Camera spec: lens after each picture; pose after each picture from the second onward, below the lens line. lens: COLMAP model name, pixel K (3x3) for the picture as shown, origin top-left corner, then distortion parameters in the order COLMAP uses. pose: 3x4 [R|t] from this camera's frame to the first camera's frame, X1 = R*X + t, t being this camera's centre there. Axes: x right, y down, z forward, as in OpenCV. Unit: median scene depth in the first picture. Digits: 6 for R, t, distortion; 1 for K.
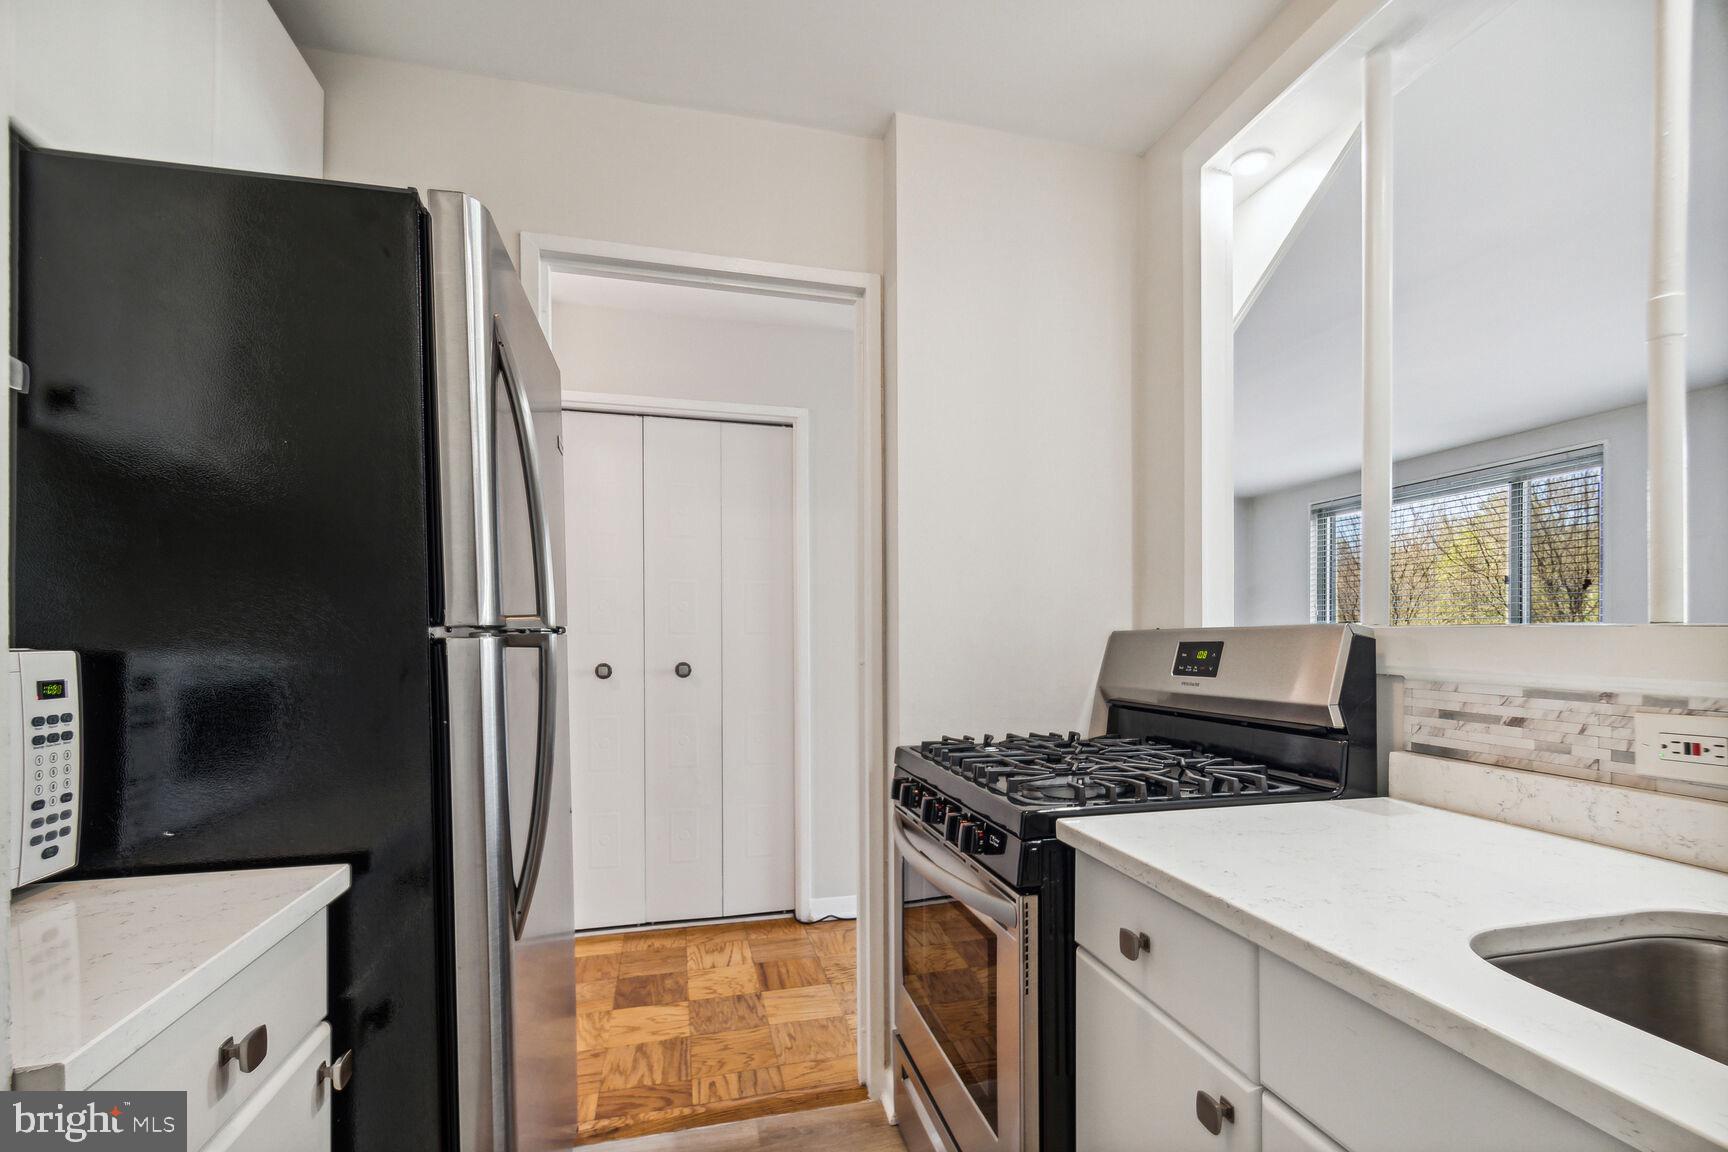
lens RADIAL K [[795.9, 0, 883.7], [0, 795.9, 641.3], [0, 0, 1]] dist [-0.000901, -0.000413]
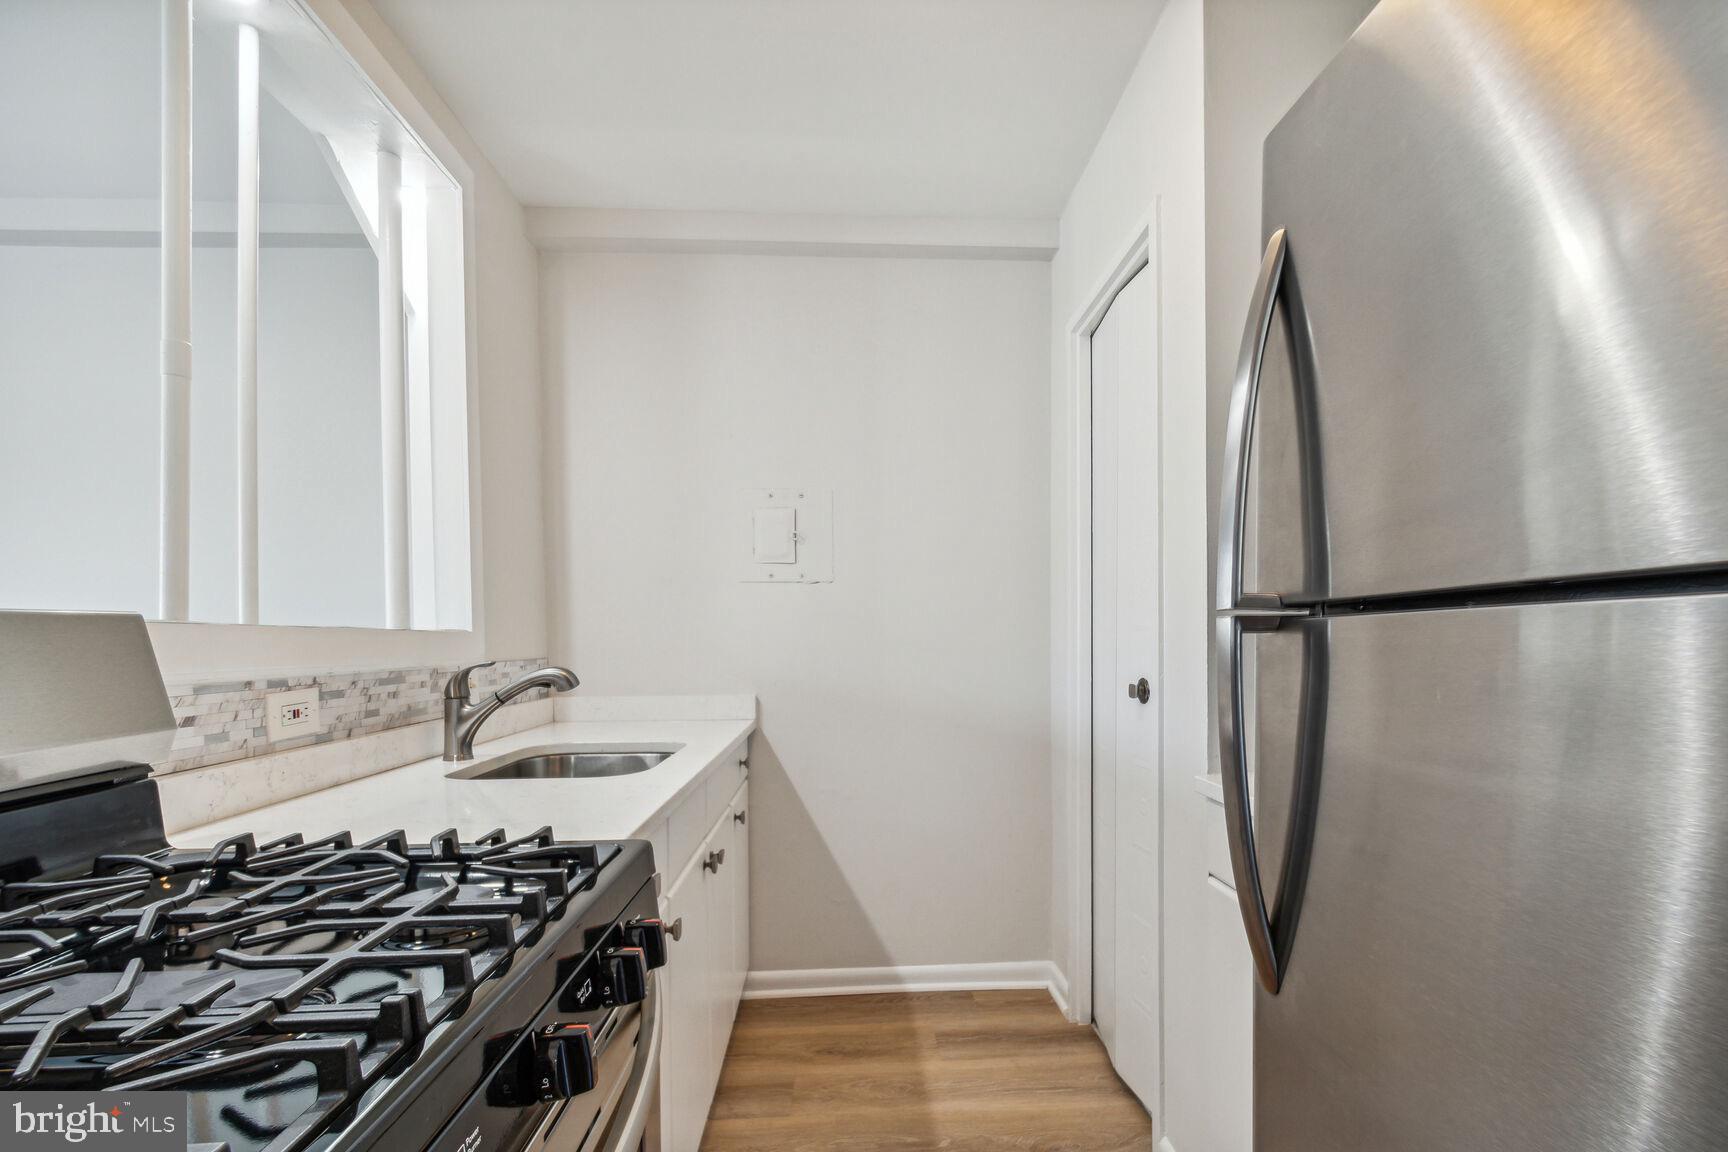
lens RADIAL K [[795.9, 0, 886.6], [0, 795.9, 636.5], [0, 0, 1]] dist [-0.000901, -0.000413]
pose [[-0.980013, 0.002717, 0.198916, -0.262294], [0.004396, 0.999958, 0.007999, -0.007590], [-0.198886, 0.008714, -0.979984, 1.975587]]
